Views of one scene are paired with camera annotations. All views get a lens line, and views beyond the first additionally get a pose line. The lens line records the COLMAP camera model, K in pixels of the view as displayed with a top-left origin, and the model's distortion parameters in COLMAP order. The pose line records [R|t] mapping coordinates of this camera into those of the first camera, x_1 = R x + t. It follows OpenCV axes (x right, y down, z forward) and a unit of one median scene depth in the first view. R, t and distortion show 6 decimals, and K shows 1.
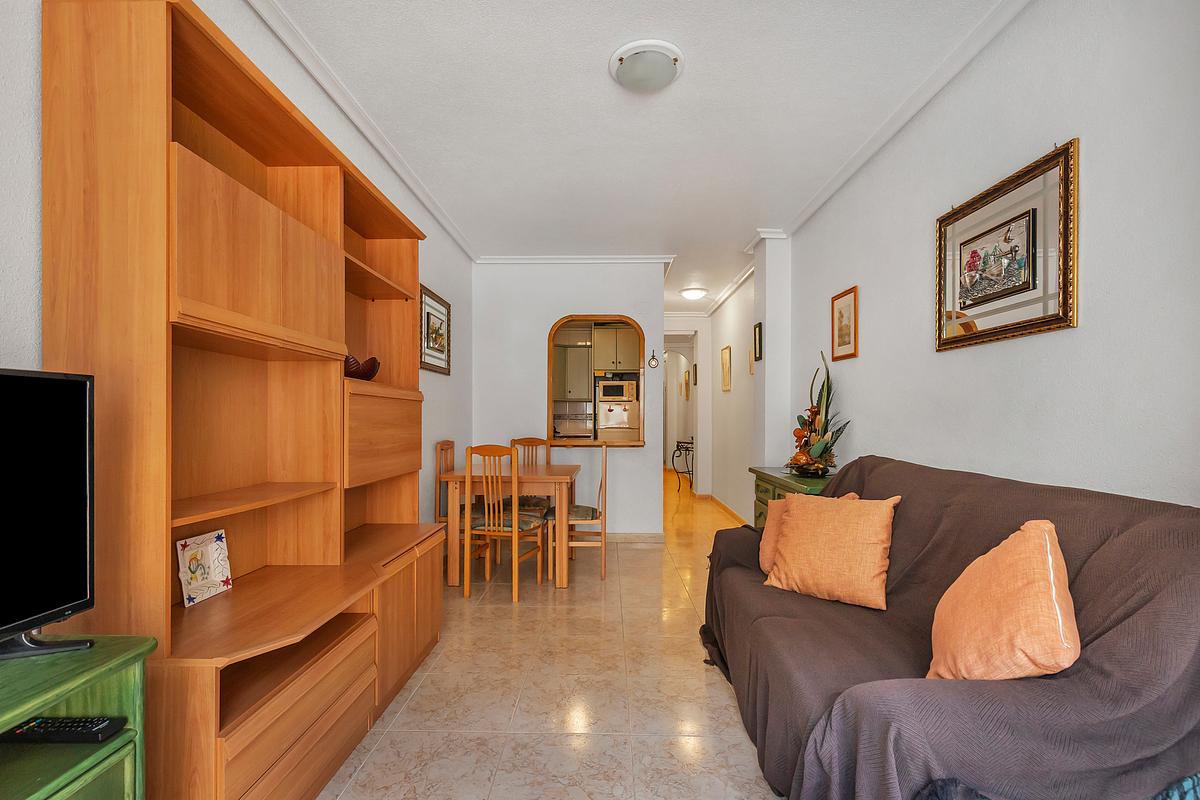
lens RADIAL K [[555.8, 0, 598.7], [0, 555.8, 409.8], [0, 0, 1]] dist [0.000564, 0.000111]
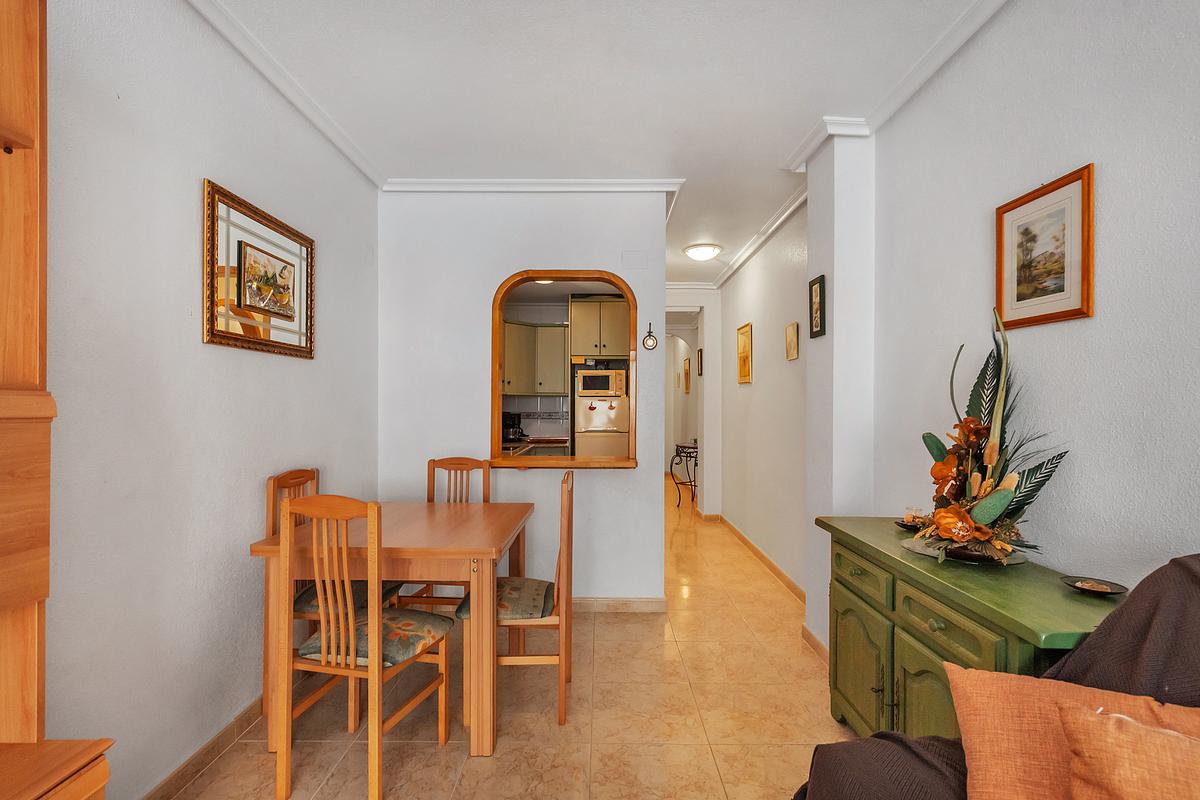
lens RADIAL K [[555.8, 0, 602.1], [0, 555.8, 399.3], [0, 0, 1]] dist [0.000564, 0.000111]
pose [[0.999798, 0.001727, 0.020001, 0.021980], [-0.001711, 0.999998, -0.000810, -0.012110], [-0.020003, 0.000776, 0.999800, 0.261611]]
